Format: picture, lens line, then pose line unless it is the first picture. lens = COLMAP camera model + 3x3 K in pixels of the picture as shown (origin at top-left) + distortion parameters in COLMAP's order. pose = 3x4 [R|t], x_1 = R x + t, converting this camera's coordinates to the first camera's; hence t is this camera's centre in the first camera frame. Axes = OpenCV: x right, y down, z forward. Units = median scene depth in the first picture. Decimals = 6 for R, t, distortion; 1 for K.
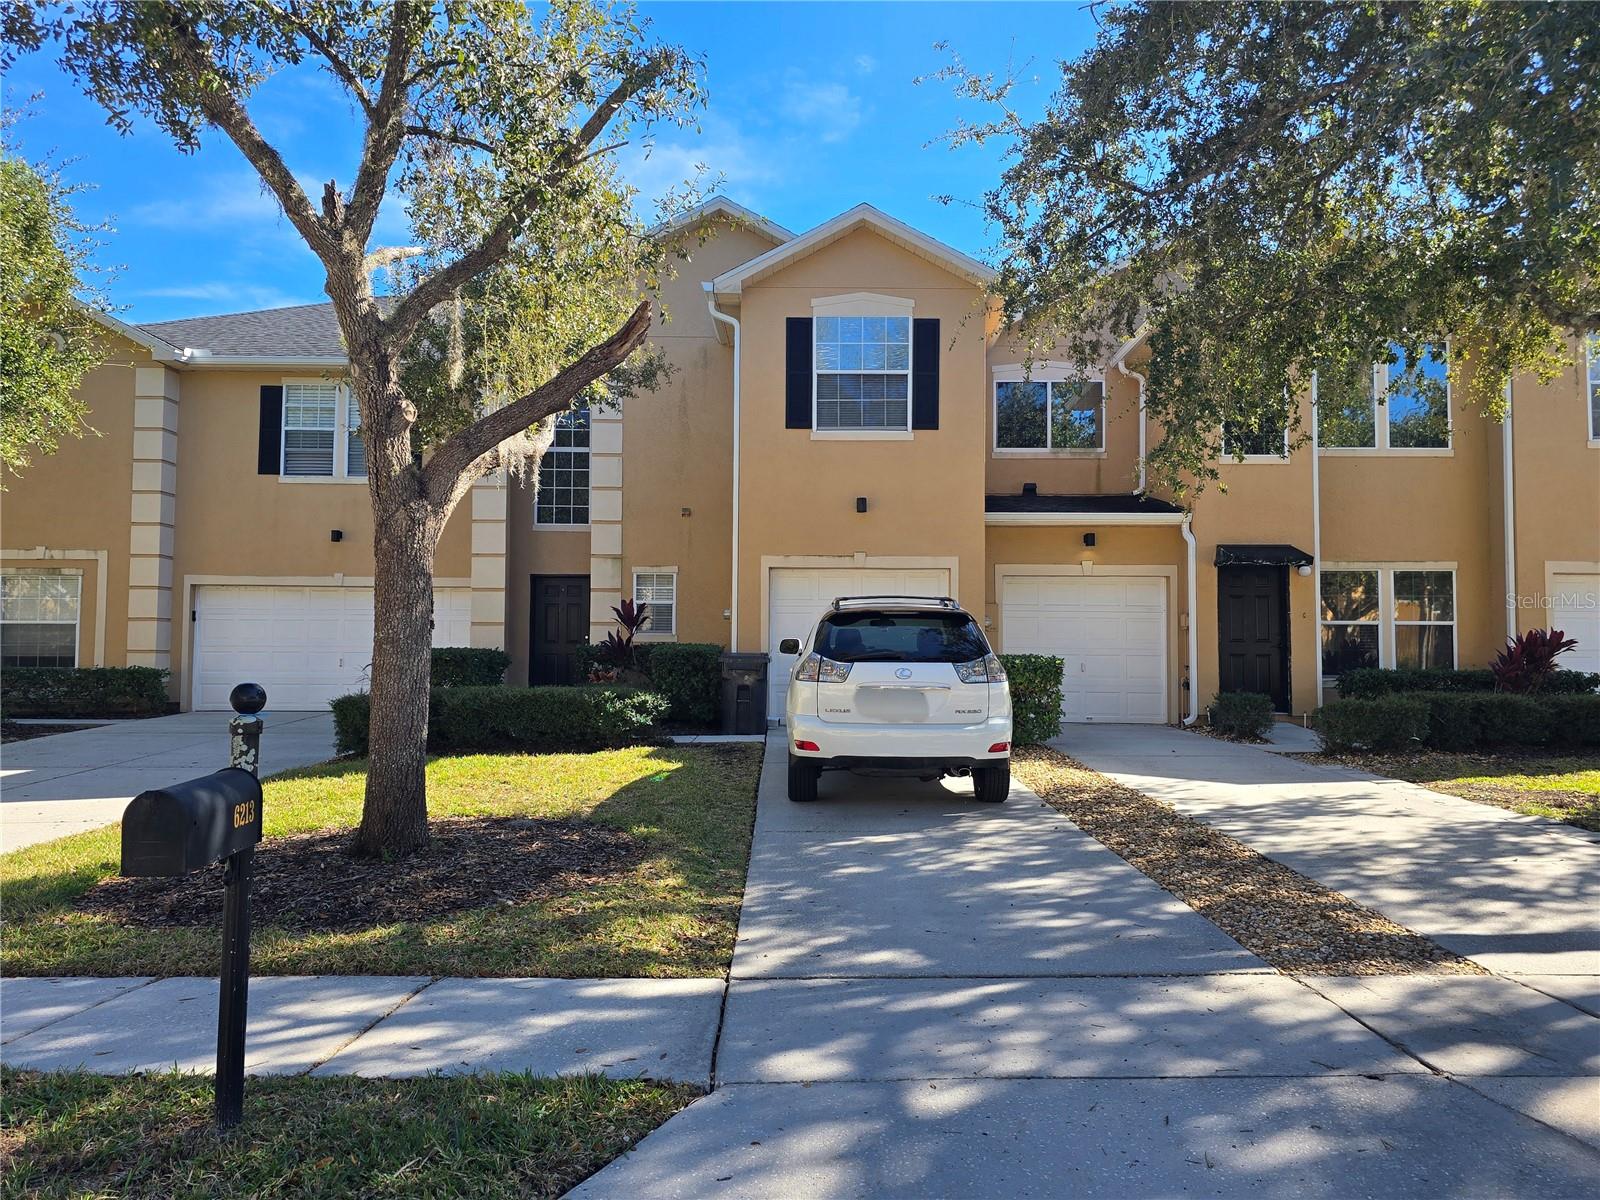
lens RADIAL K [[1143.7, 0, 792.9], [0, 1143.7, 606.8], [0, 0, 1]] dist [0.150417, -0.196439]
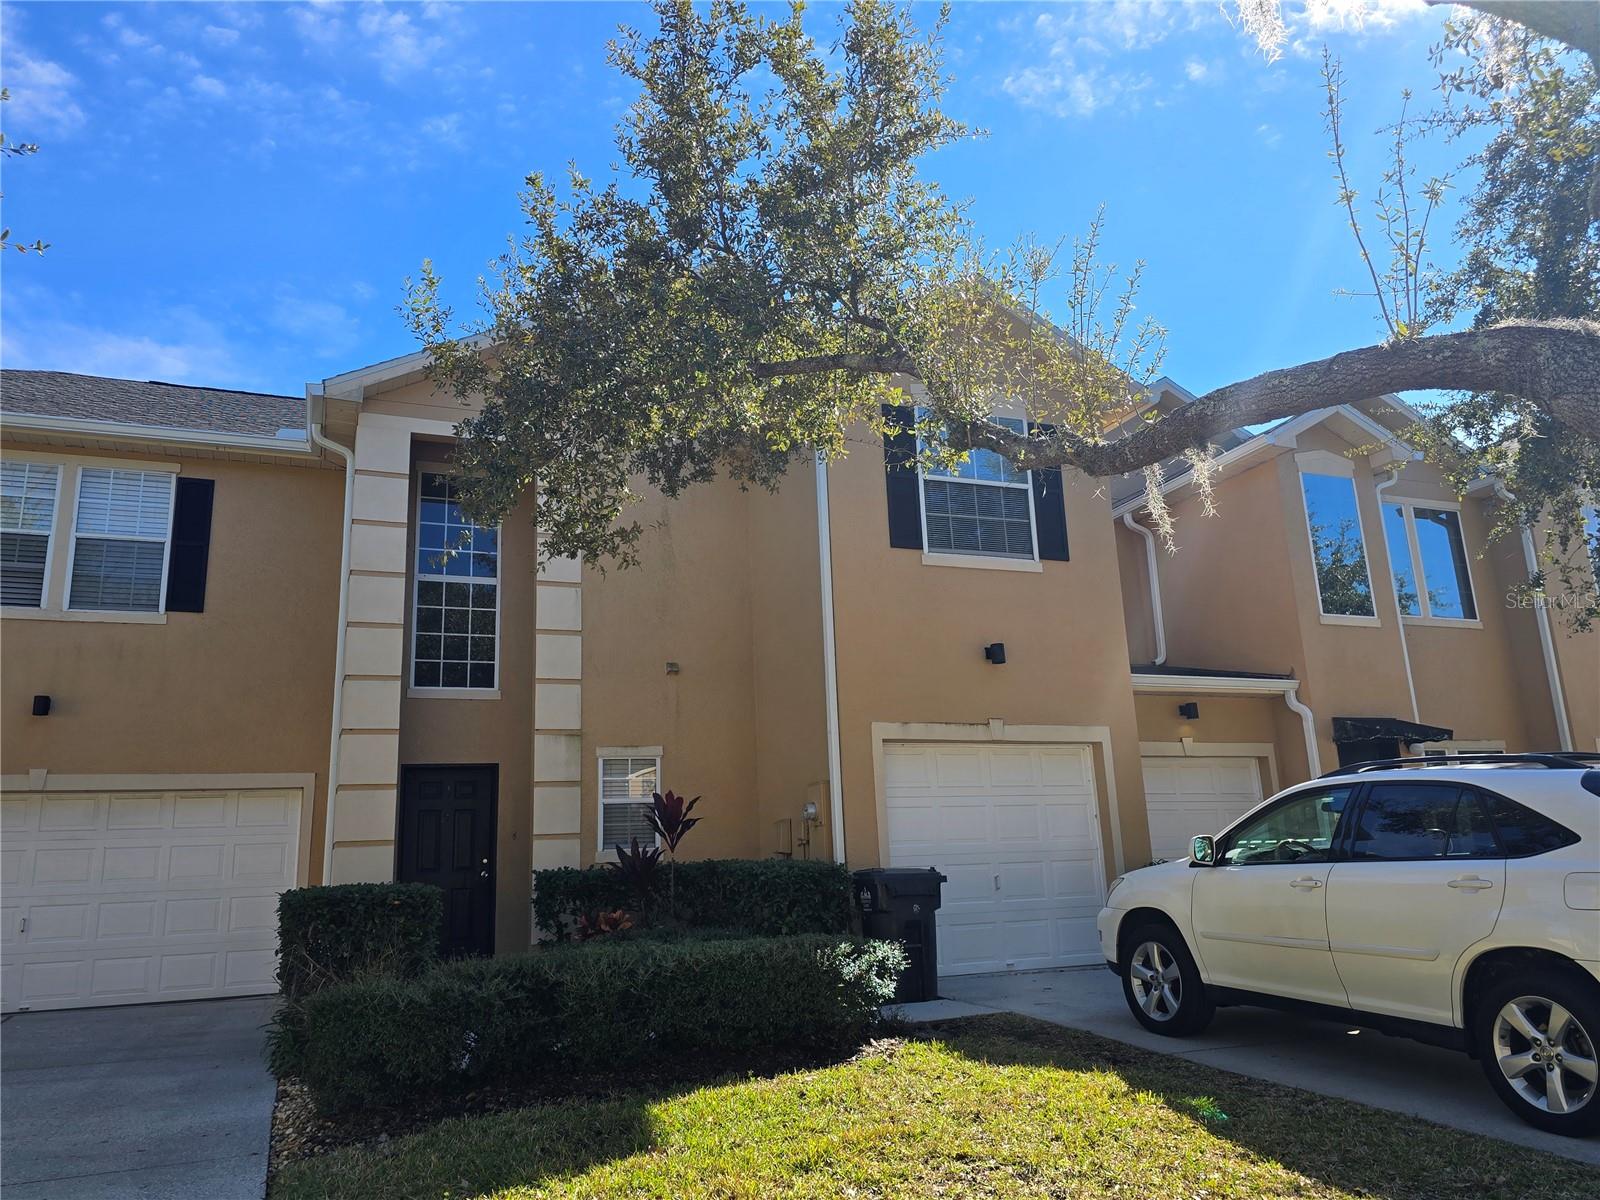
lens RADIAL K [[1143.7, 0, 792.9], [0, 1143.7, 606.8], [0, 0, 1]] dist [0.150417, -0.196439]
pose [[0.921728, 0.044006, 0.385332, -0.339100], [0.028444, 0.983196, -0.180323, 0.010182], [-0.386793, 0.177169, 0.904988, 0.374280]]
